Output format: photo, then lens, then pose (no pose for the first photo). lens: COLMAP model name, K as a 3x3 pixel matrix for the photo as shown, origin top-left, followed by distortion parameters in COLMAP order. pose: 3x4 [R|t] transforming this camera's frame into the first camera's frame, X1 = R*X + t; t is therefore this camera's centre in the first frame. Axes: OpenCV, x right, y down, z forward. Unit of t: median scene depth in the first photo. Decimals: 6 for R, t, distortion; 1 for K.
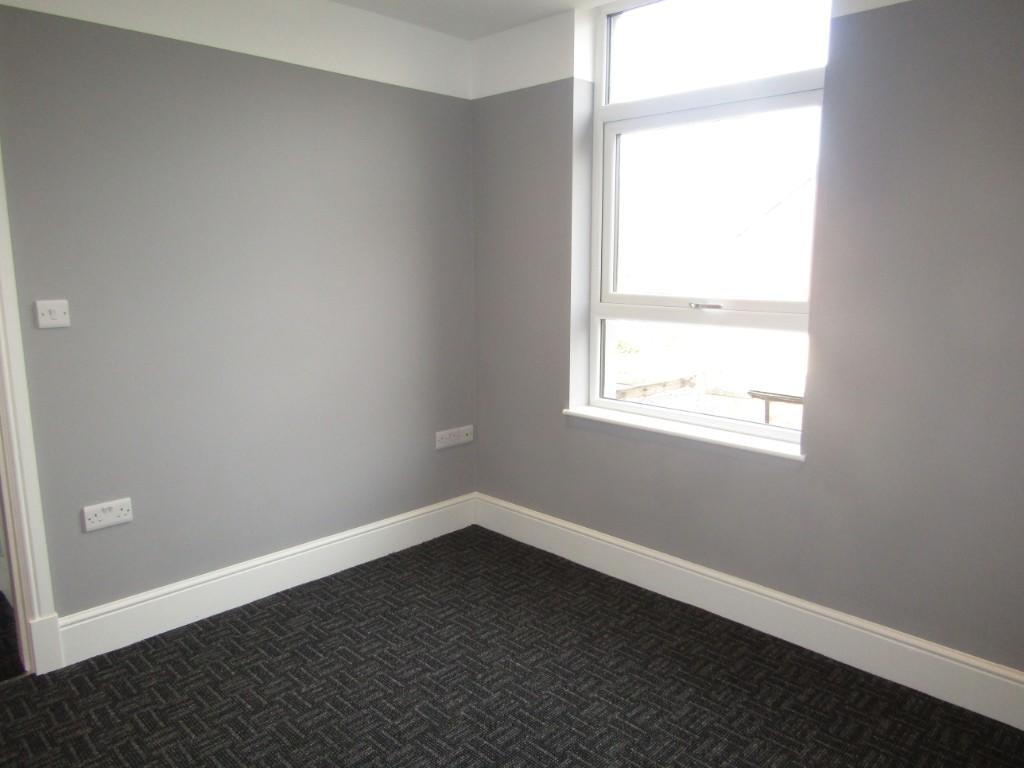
lens RADIAL K [[727.0, 0, 513.0], [0, 727.0, 384.0], [0, 0, 1]] dist [-0.001667, 0.001701]
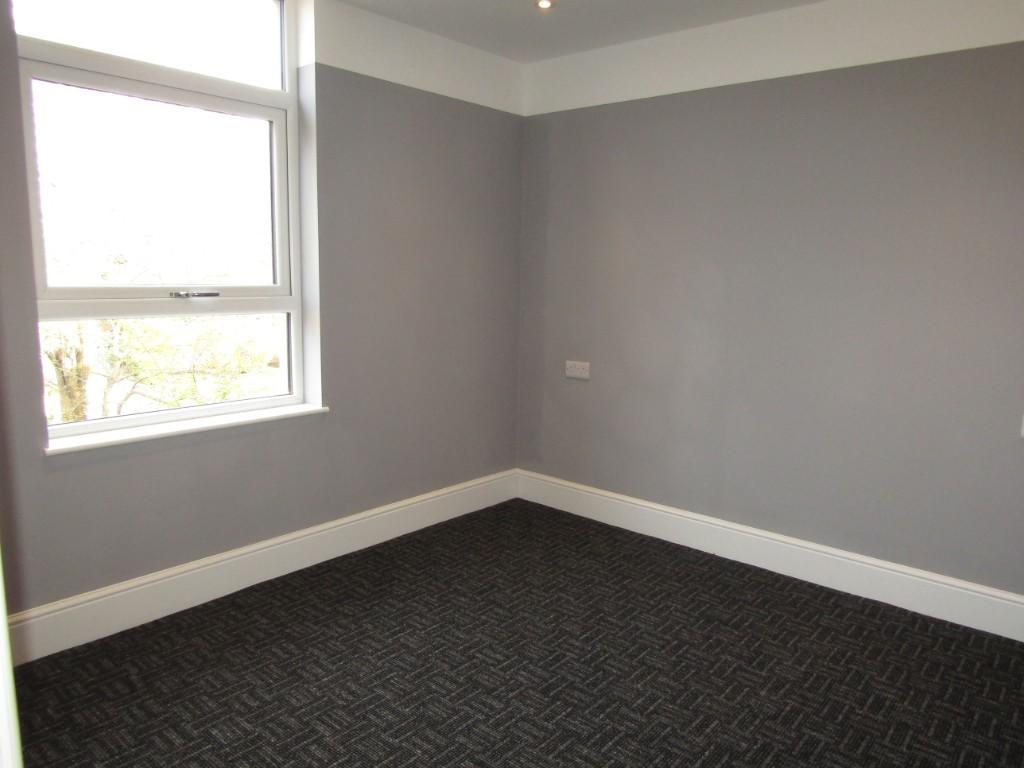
lens RADIAL K [[727.0, 0, 510.8], [0, 727.0, 381.7], [0, 0, 1]] dist [-0.001667, 0.001701]
pose [[-0.063555, -0.154131, 0.986004, -0.846248], [0.151522, 0.975057, 0.162186, -0.098859], [-0.986409, 0.159709, -0.038615, 0.722569]]
